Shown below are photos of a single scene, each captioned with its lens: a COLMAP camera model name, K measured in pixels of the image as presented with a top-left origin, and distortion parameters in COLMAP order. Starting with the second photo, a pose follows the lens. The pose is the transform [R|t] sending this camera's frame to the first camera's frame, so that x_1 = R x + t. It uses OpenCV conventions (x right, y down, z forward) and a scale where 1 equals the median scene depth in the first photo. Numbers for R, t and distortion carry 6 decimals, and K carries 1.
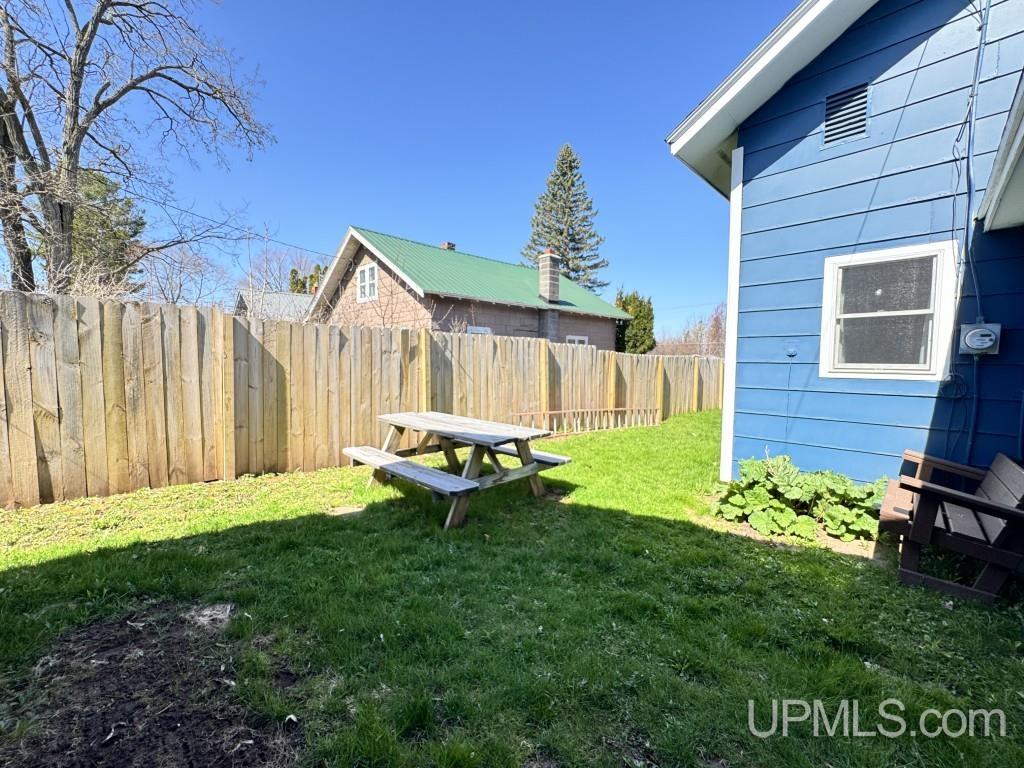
lens RADIAL K [[410.3, 0, 512.6], [0, 410.3, 381.7], [0, 0, 1]] dist [-0.003113, 0.000899]
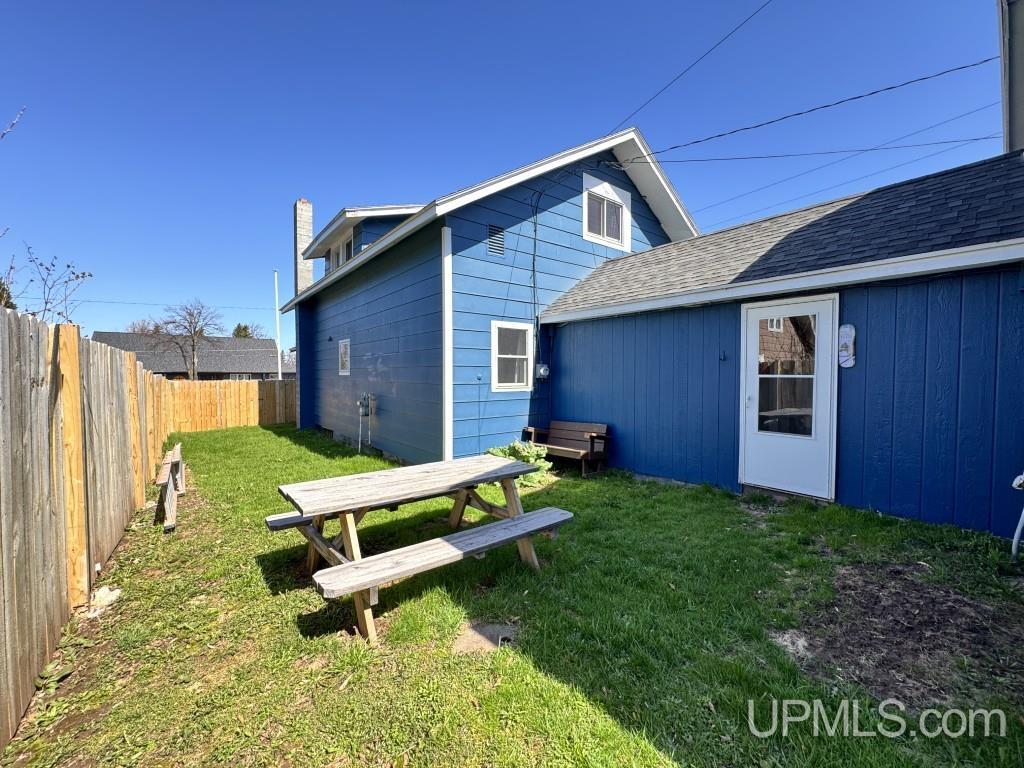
lens RADIAL K [[410.3, 0, 511.6], [0, 410.3, 386.0], [0, 0, 1]] dist [-0.003113, 0.000899]
pose [[0.101778, -0.031970, 0.994293, -0.934142], [0.060117, 0.997854, 0.025931, -0.079466], [-0.992989, 0.057134, 0.103481, 0.803445]]
